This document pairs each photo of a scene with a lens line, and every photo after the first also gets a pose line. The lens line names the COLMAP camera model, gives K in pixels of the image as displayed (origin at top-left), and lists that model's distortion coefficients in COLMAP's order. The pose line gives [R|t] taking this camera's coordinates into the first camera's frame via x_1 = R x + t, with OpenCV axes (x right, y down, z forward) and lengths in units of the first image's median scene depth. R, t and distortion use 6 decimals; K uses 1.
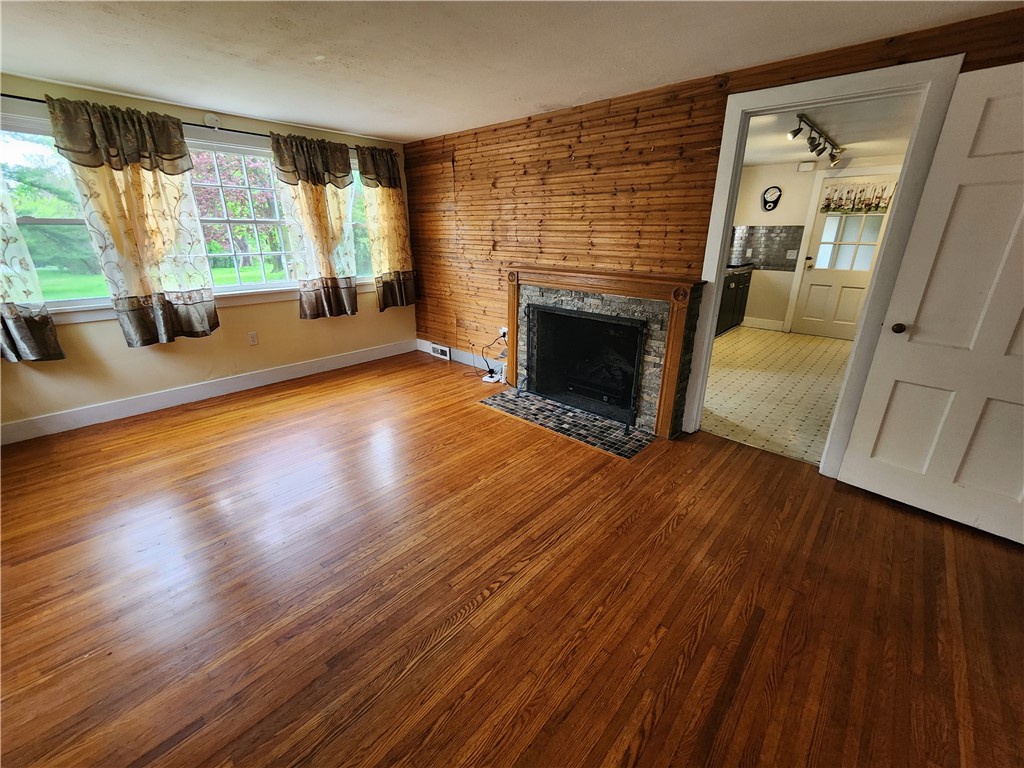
lens RADIAL K [[424.1, 0, 510.9], [0, 424.1, 378.8], [0, 0, 1]] dist [0.000201, 0.000612]
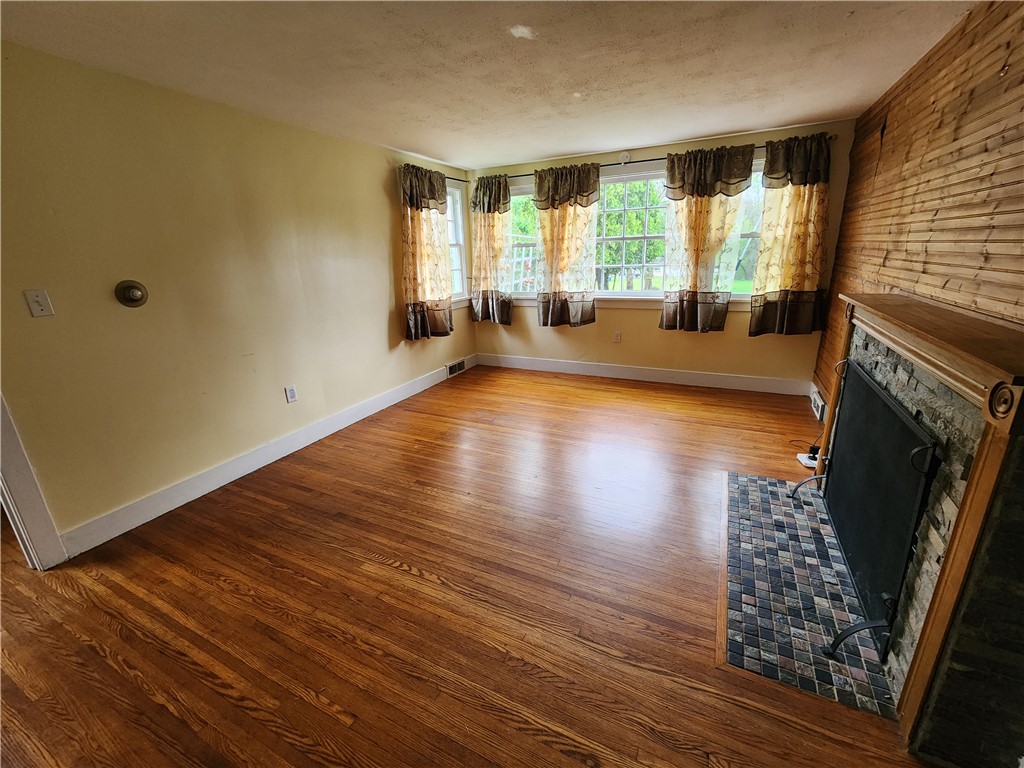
lens RADIAL K [[424.1, 0, 510.9], [0, 424.1, 378.8], [0, 0, 1]] dist [0.000201, 0.000612]
pose [[0.278034, 0.262167, -0.924102, 0.497998], [-0.282280, 0.941857, 0.182275, -0.135700], [0.918159, 0.210177, 0.335873, 0.416149]]
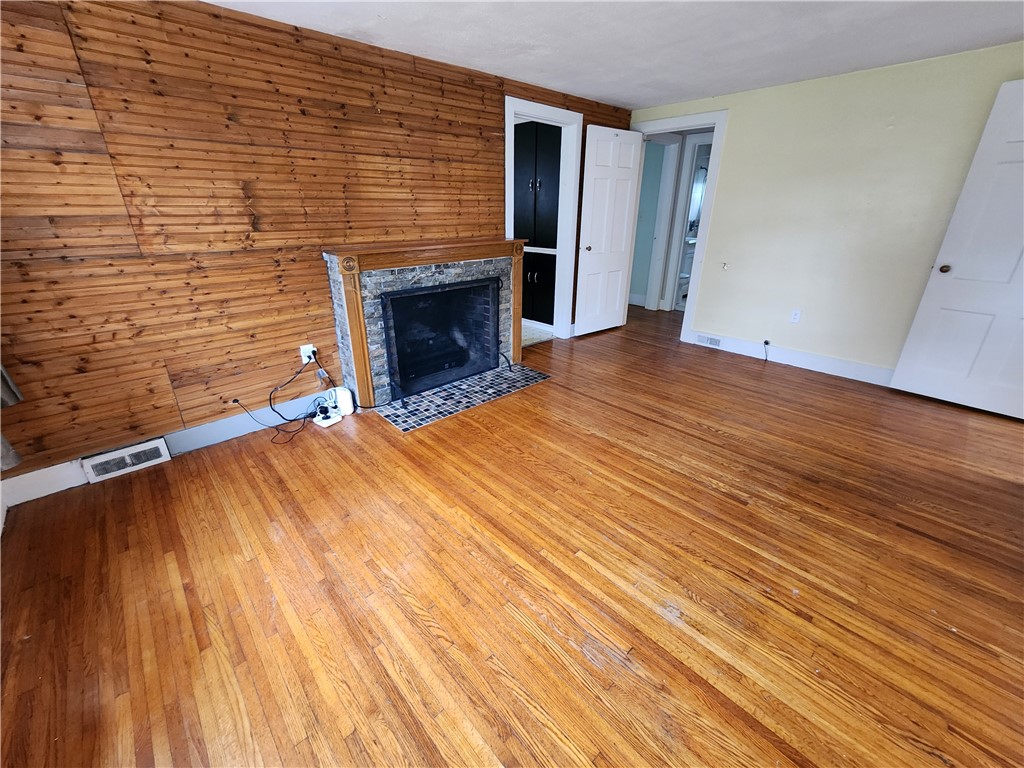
lens RADIAL K [[424.1, 0, 510.9], [0, 424.1, 378.8], [0, 0, 1]] dist [0.000201, 0.000612]
pose [[0.082821, -0.383097, 0.919988, -0.790239], [0.329777, 0.881685, 0.337459, -0.243052], [-0.940419, 0.275442, 0.199359, 0.716192]]
